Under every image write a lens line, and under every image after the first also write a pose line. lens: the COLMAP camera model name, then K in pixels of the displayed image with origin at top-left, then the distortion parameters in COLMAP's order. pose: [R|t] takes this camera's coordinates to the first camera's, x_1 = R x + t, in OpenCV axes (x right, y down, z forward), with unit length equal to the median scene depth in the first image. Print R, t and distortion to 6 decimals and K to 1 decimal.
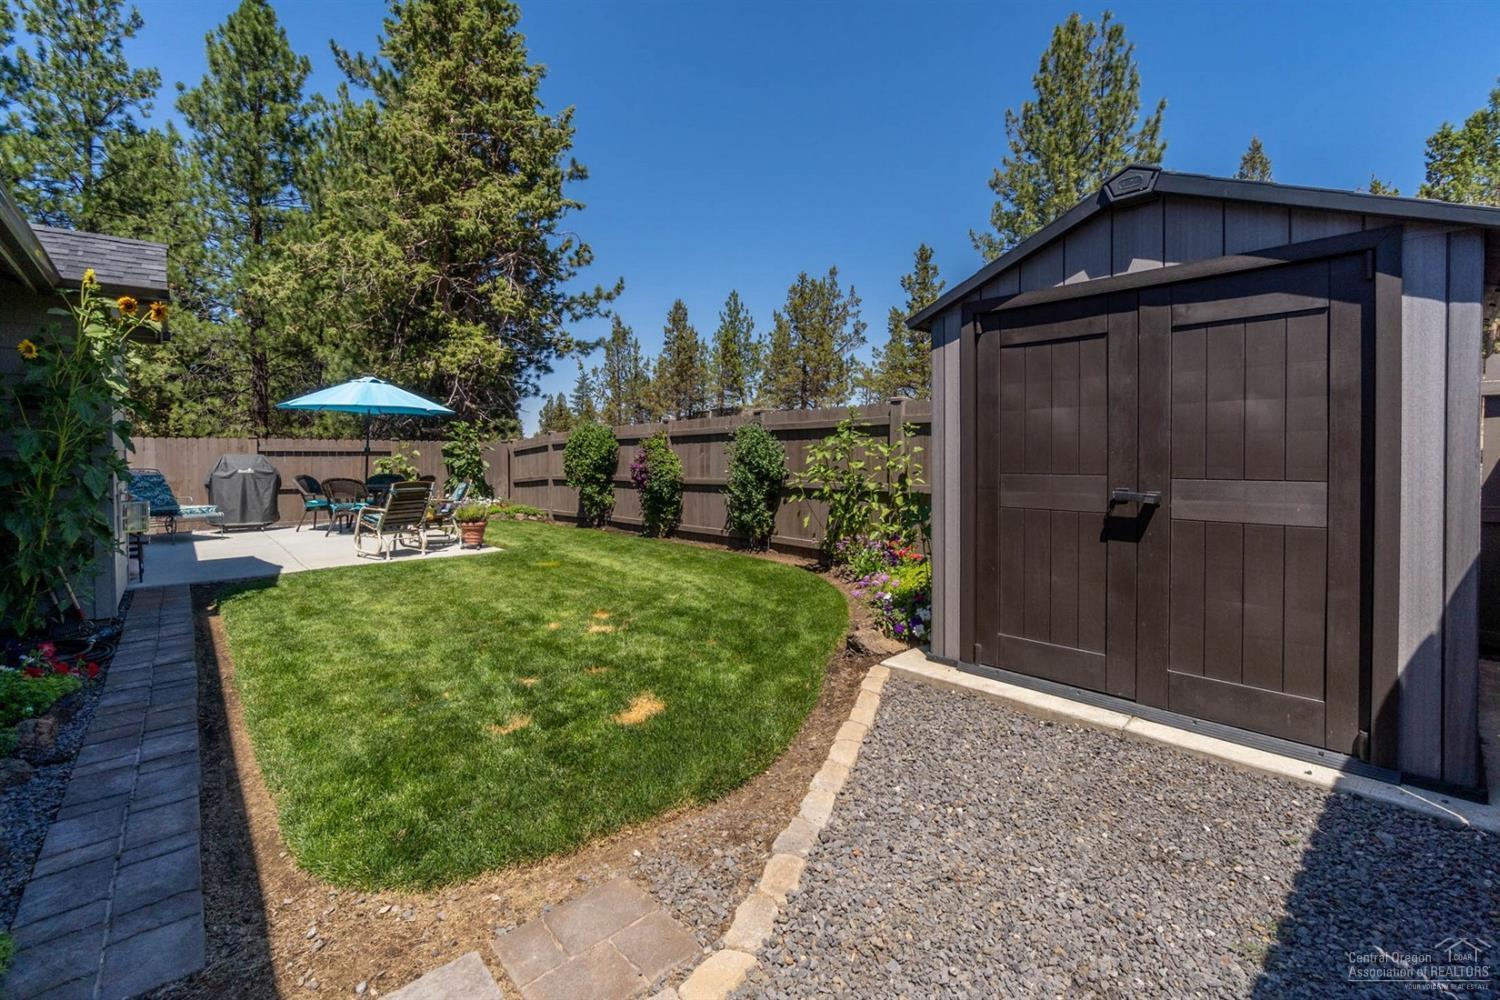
lens RADIAL K [[653.0, 0, 745.2], [0, 653.0, 456.4], [0, 0, 1]] dist [-0.000843, 0.000029]
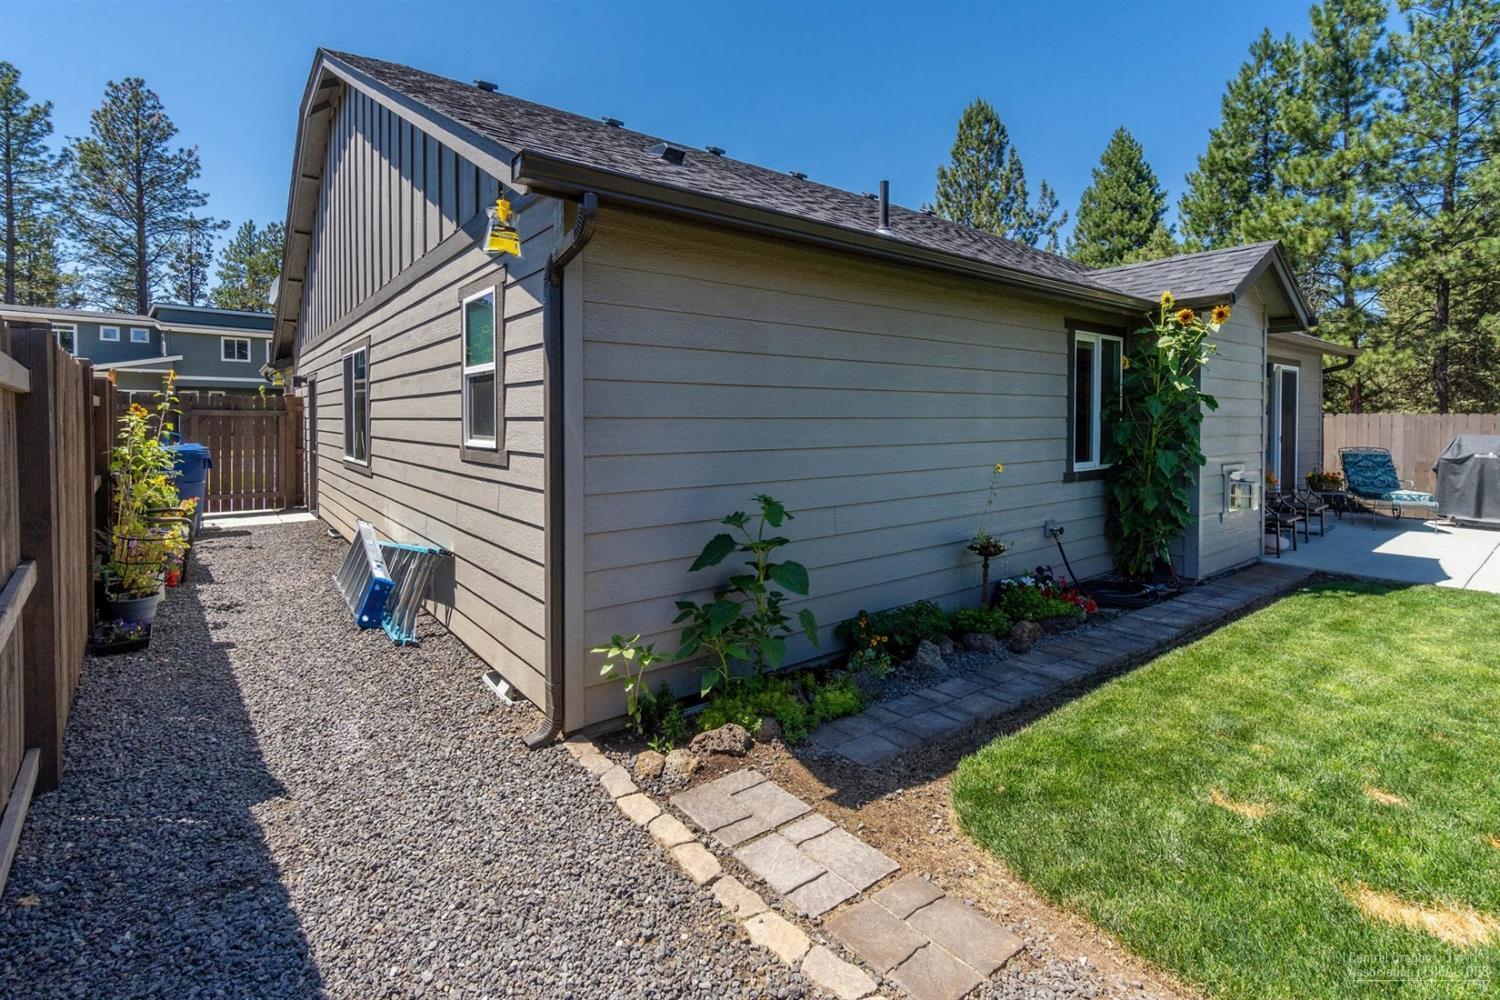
lens RADIAL K [[698.3, 0, 745.6], [0, 698.3, 420.5], [0, 0, 1]] dist [0.001048, 0.000392]
pose [[-0.051010, 0.010899, -0.998639, 0.500245], [-0.011831, 0.999864, 0.011517, -0.067367], [0.998628, 0.012402, -0.050874, 0.385386]]
